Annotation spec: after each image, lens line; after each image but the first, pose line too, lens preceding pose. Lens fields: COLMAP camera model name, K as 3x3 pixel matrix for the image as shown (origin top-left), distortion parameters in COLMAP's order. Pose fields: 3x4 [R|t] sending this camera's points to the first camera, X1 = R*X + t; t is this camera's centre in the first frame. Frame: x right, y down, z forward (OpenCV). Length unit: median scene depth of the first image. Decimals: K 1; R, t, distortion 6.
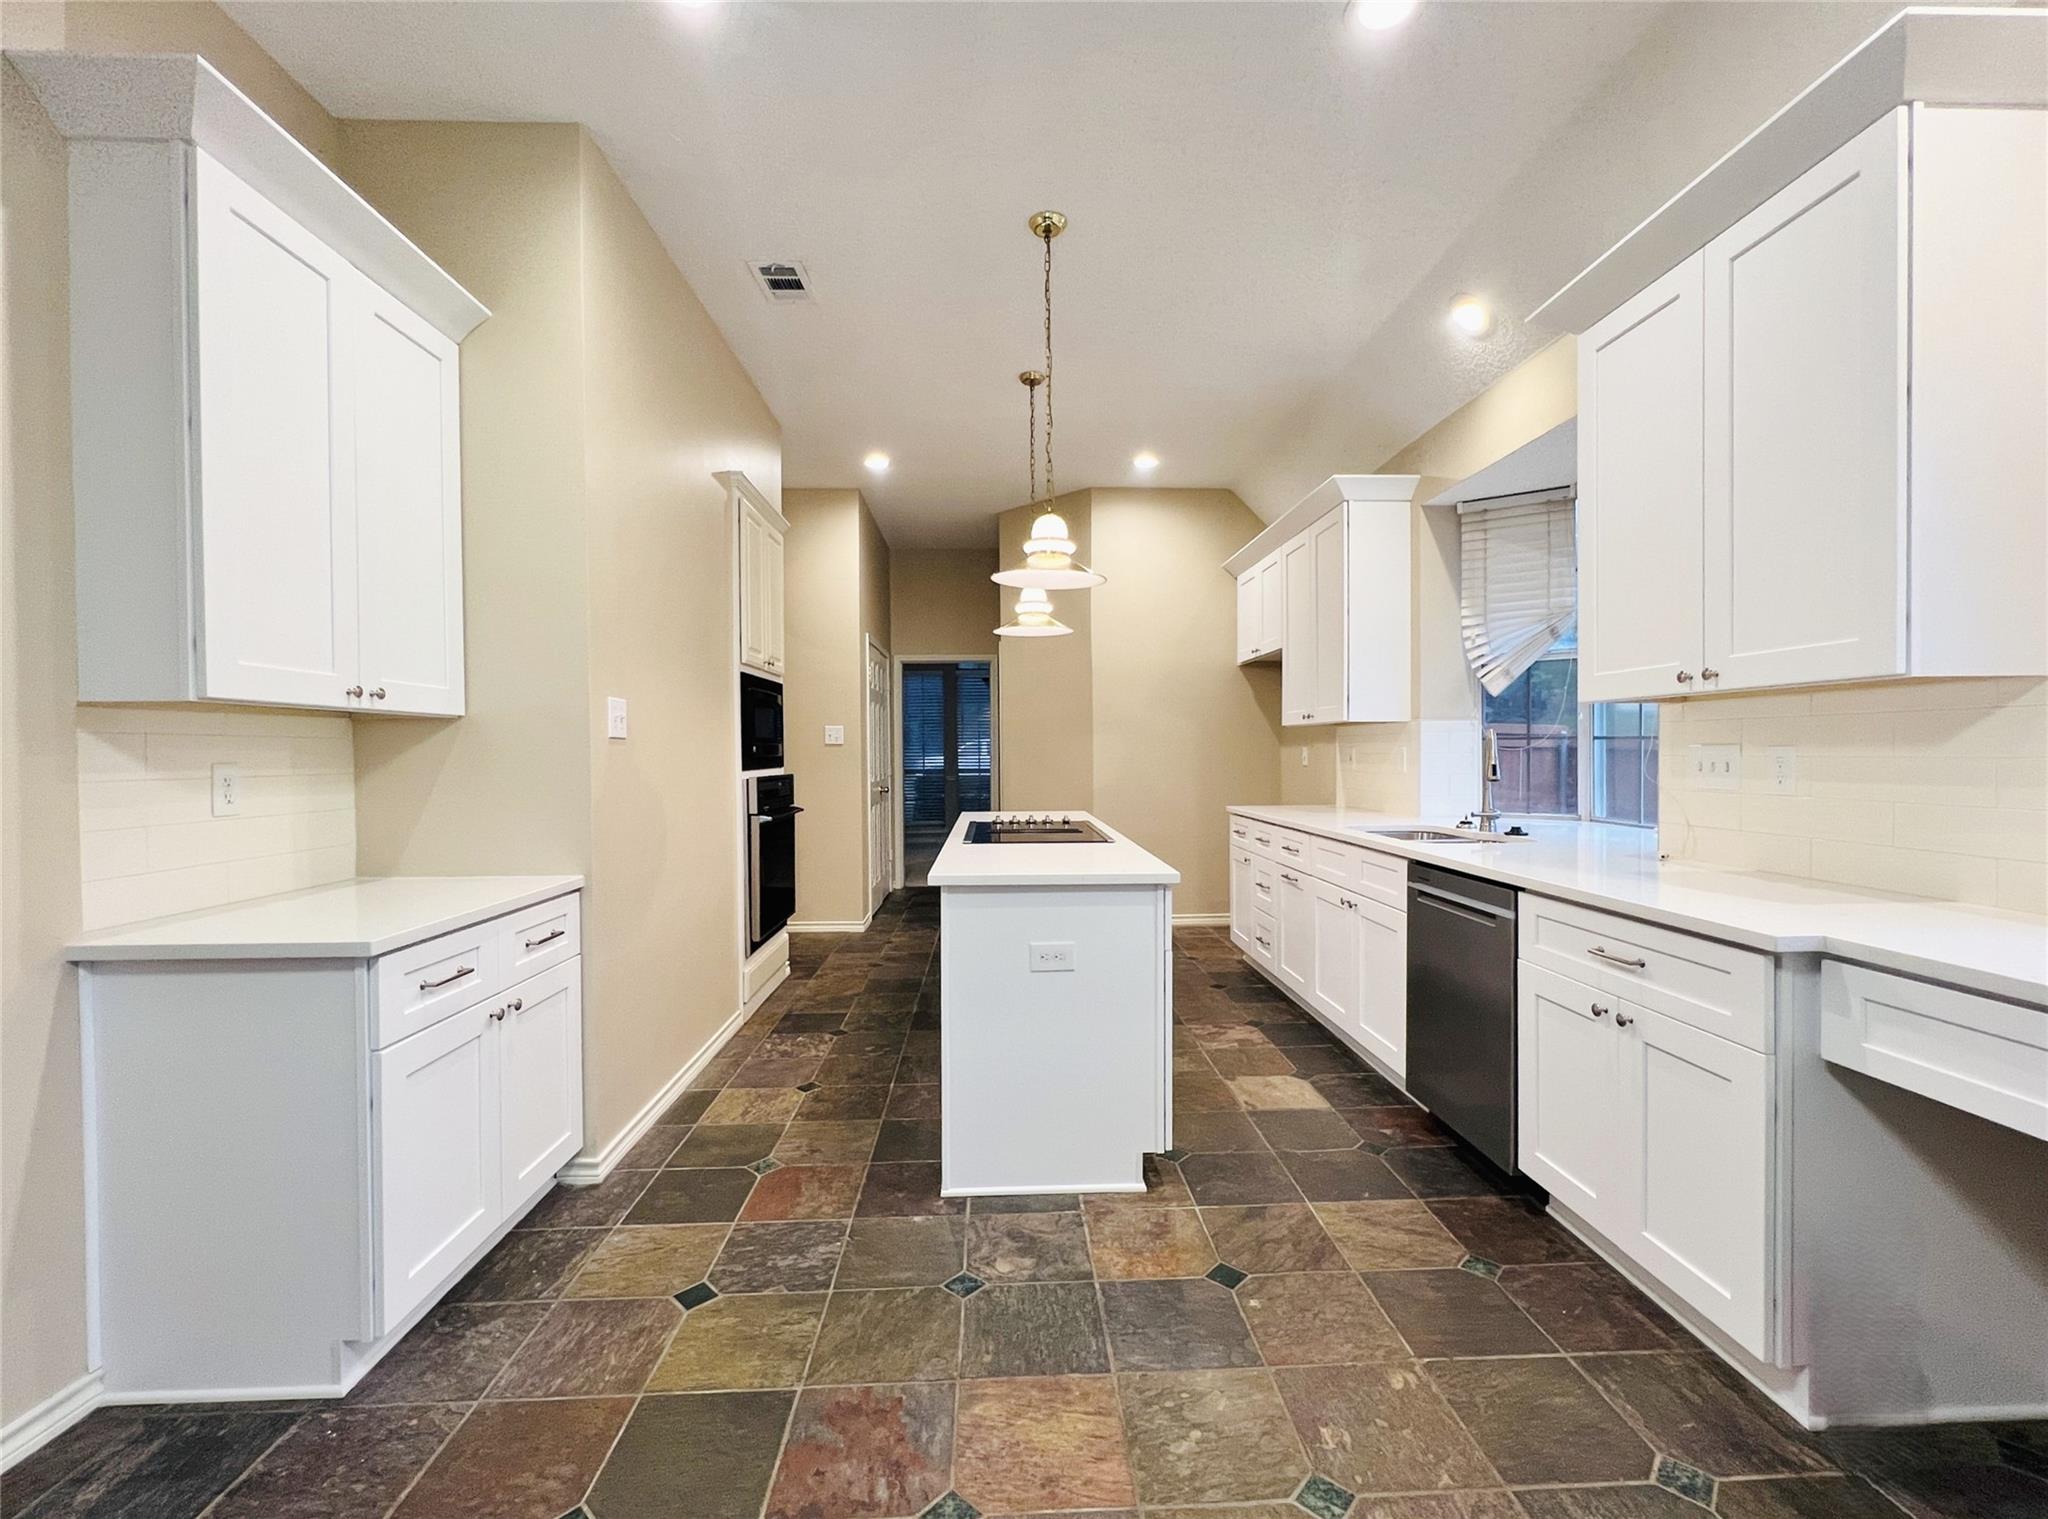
lens RADIAL K [[814.4, 0, 1022.8], [0, 814.4, 763.3], [0, 0, 1]] dist [0.001420, 0.000086]
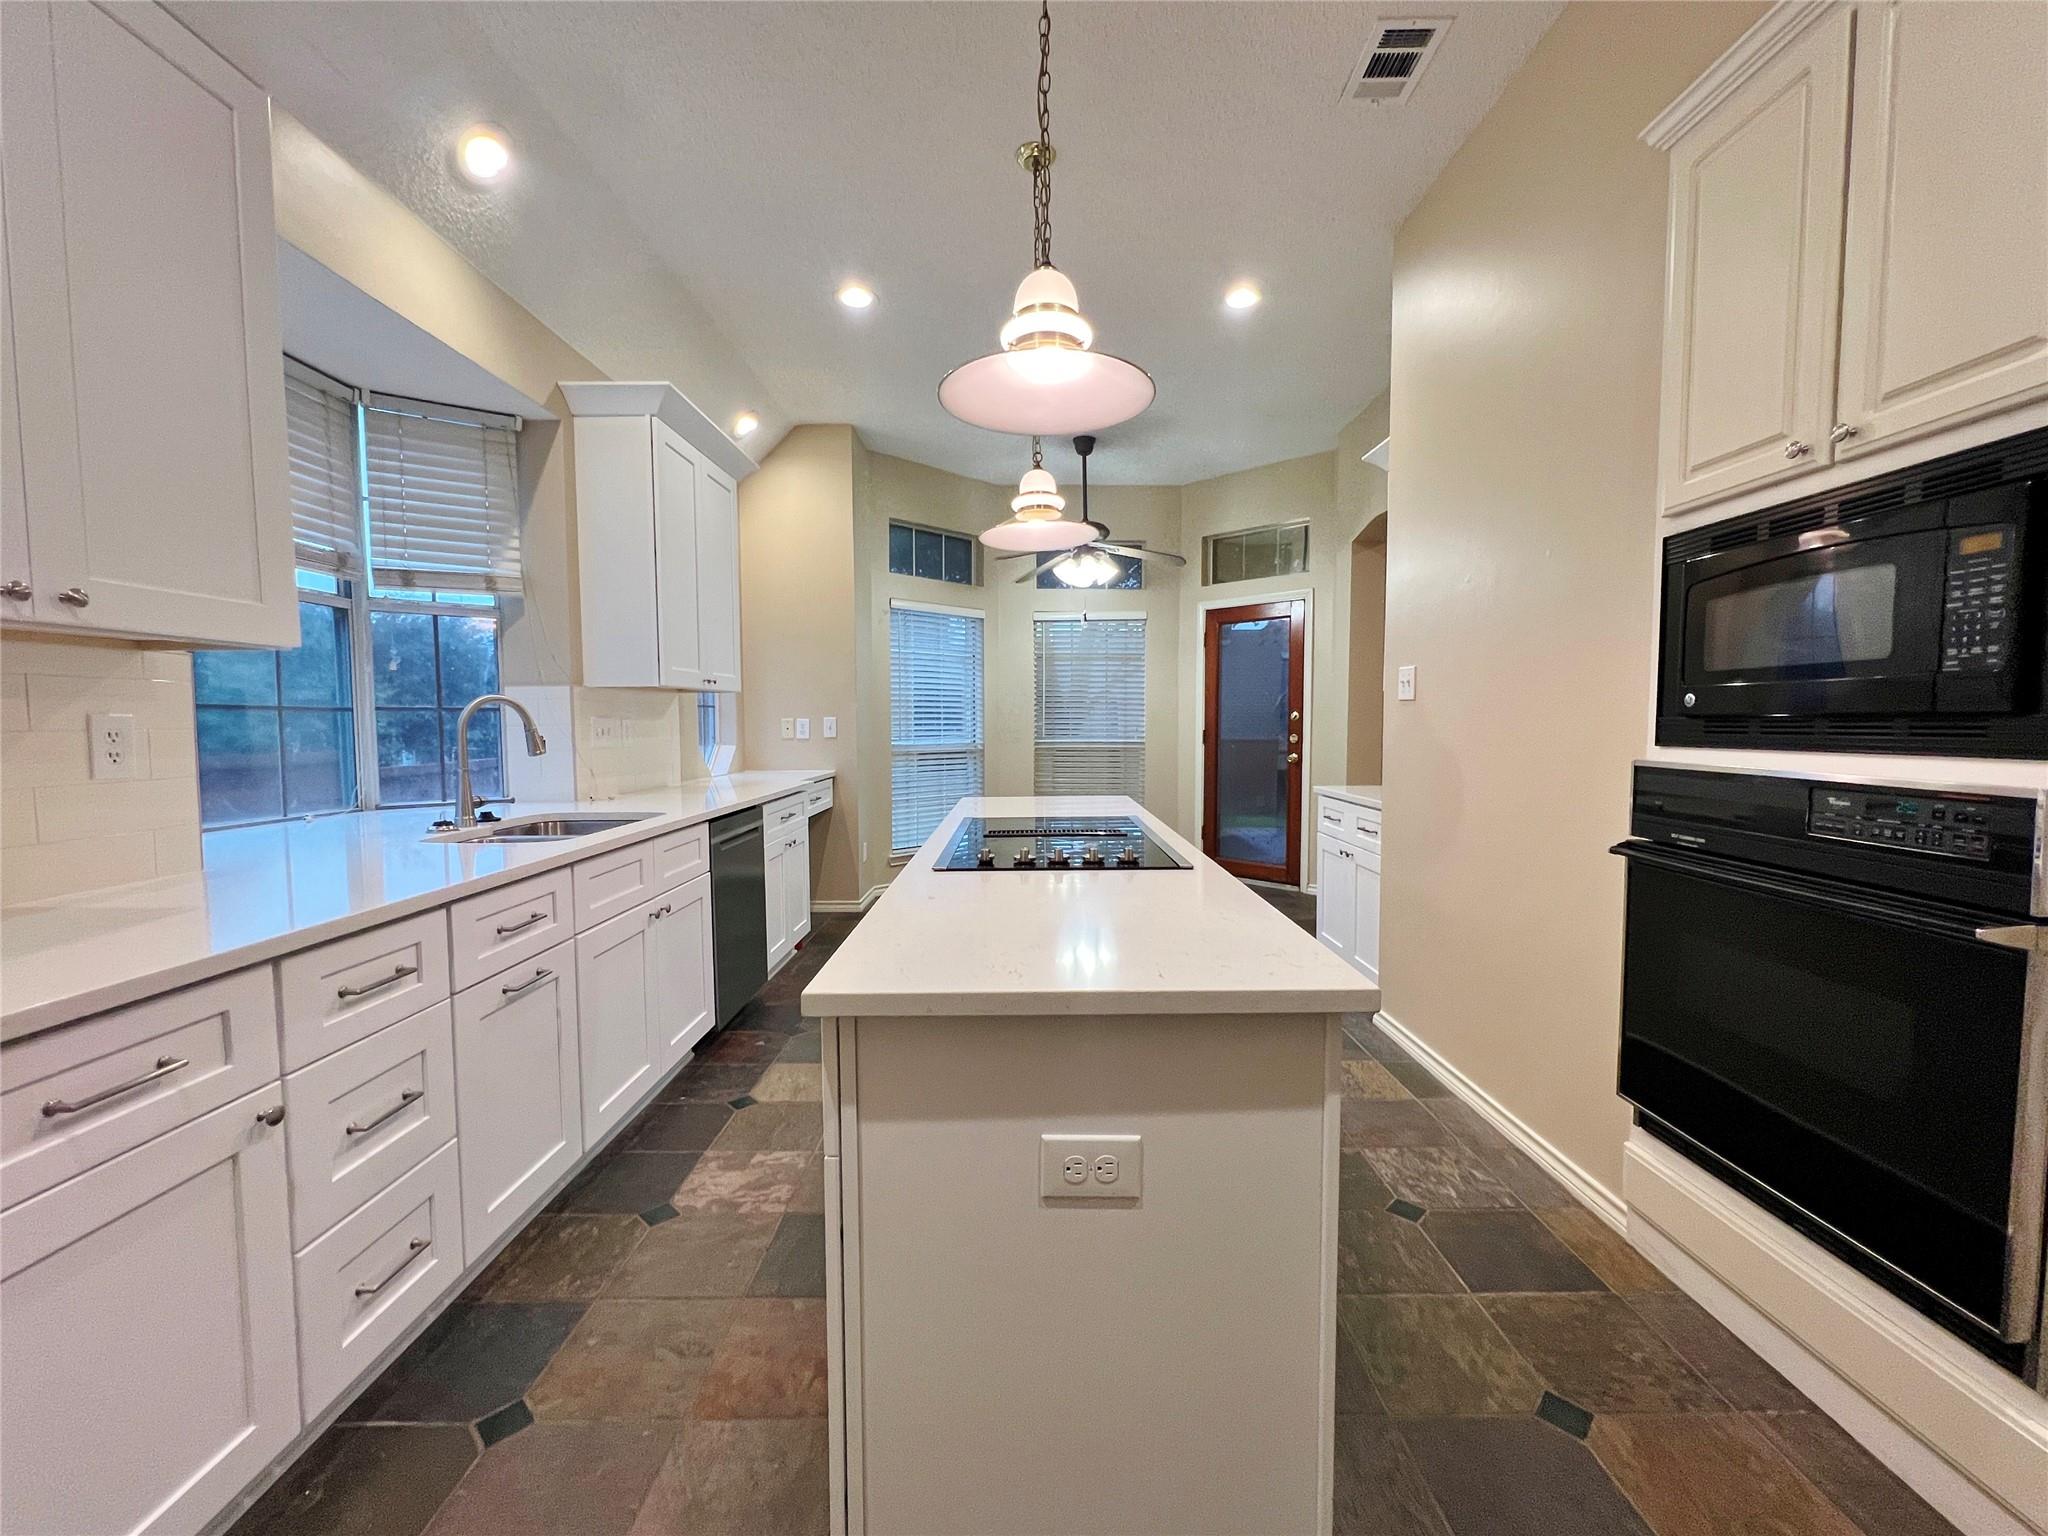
lens RADIAL K [[814.4, 0, 1027.6], [0, 814.4, 766.7], [0, 0, 1]] dist [0.001420, 0.000086]
pose [[-0.999410, -0.001625, 0.034304, 0.020434], [0.000735, 0.997640, 0.068660, -0.016886], [-0.034334, 0.068645, -0.997050, 1.647542]]
